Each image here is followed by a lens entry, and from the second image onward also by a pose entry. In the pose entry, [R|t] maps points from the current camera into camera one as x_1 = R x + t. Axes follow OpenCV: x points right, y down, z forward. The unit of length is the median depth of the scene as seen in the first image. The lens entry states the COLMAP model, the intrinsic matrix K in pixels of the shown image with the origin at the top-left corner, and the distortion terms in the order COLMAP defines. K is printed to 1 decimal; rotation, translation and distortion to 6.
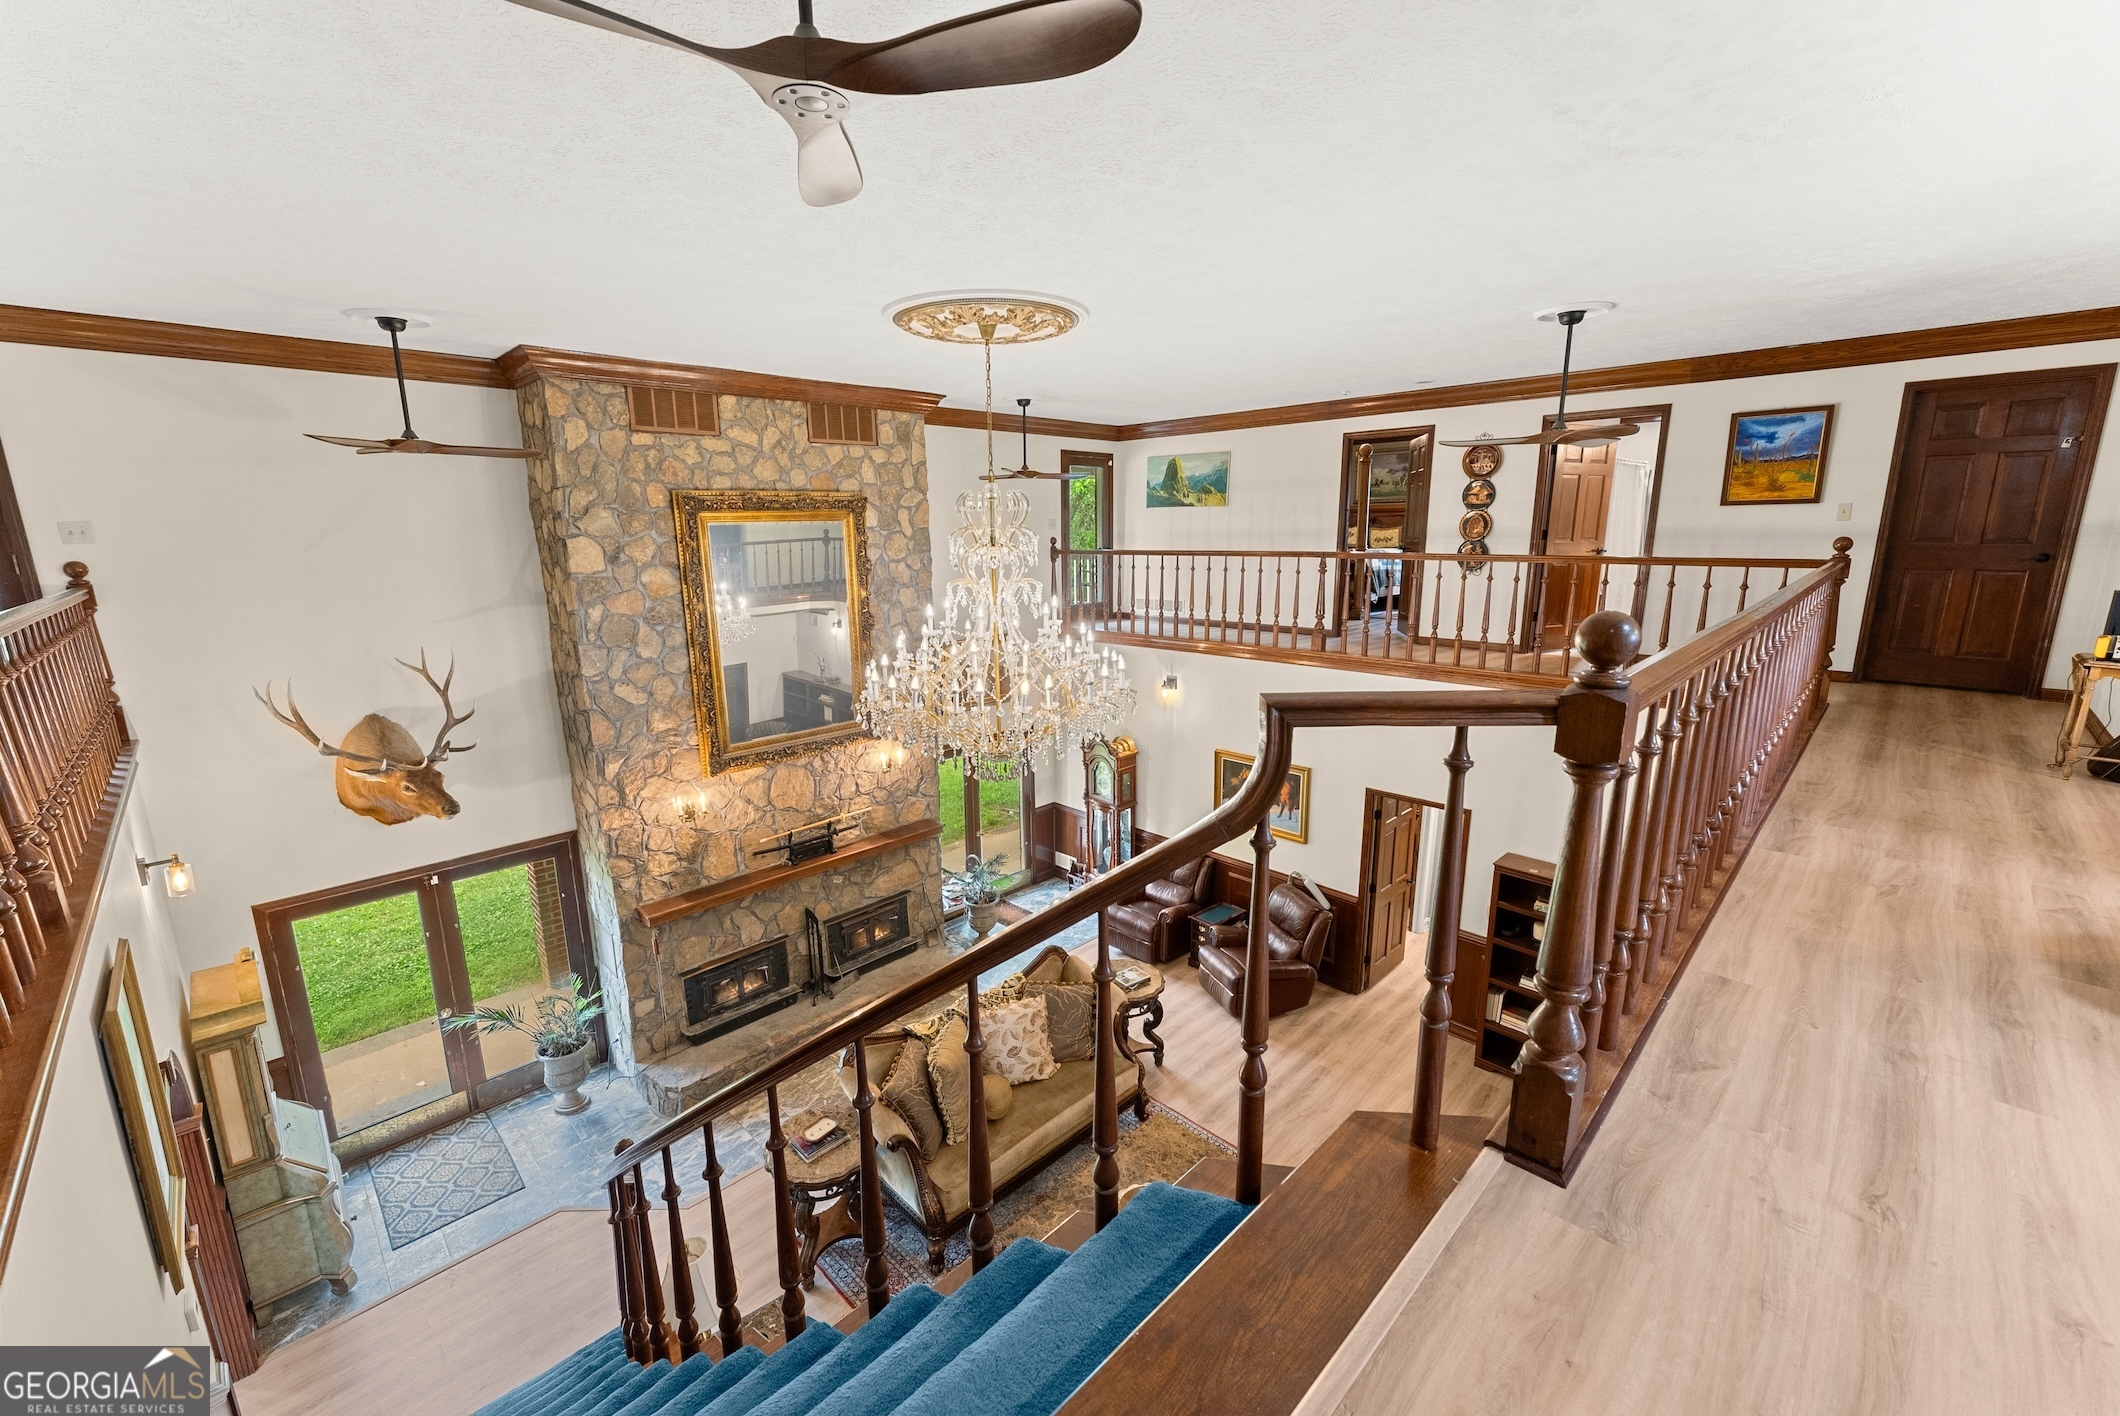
lens RADIAL K [[861.3, 0, 1061.5], [0, 861.3, 718.8], [0, 0, 1]] dist [0.002215, -0.000206]
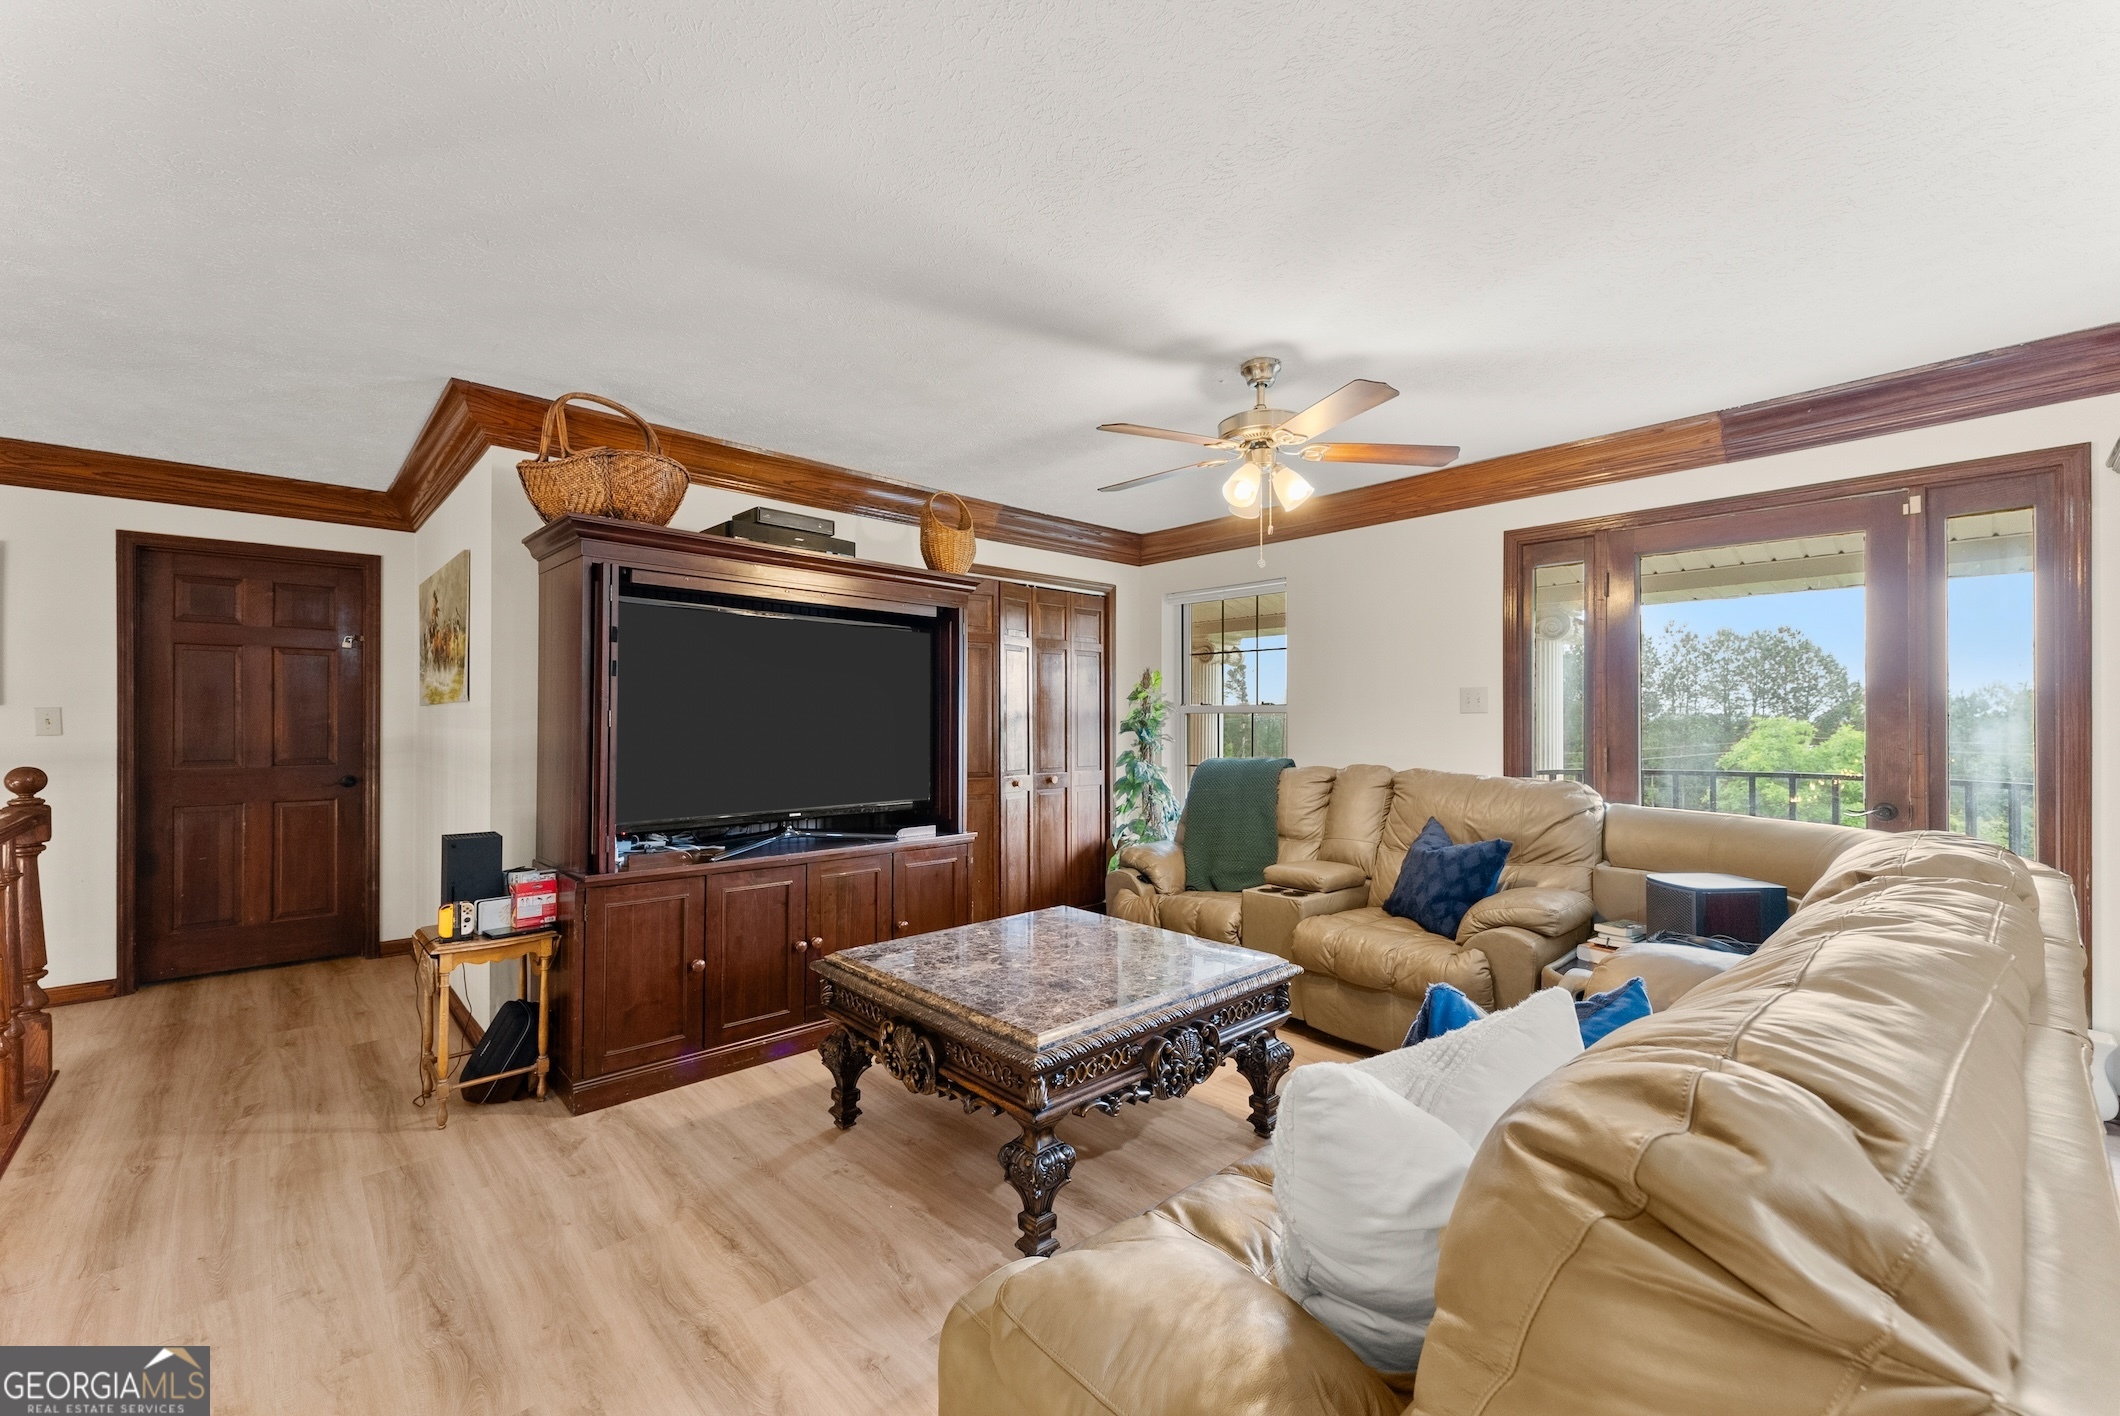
lens RADIAL K [[861.3, 0, 1051.3], [0, 861.3, 709.2], [0, 0, 1]] dist [0.002215, -0.000206]
pose [[0.049298, 0.023391, 0.998510, 0.372953], [0.220011, 0.974915, -0.033701, -0.081674], [-0.974251, 0.221345, 0.042915, 0.320730]]
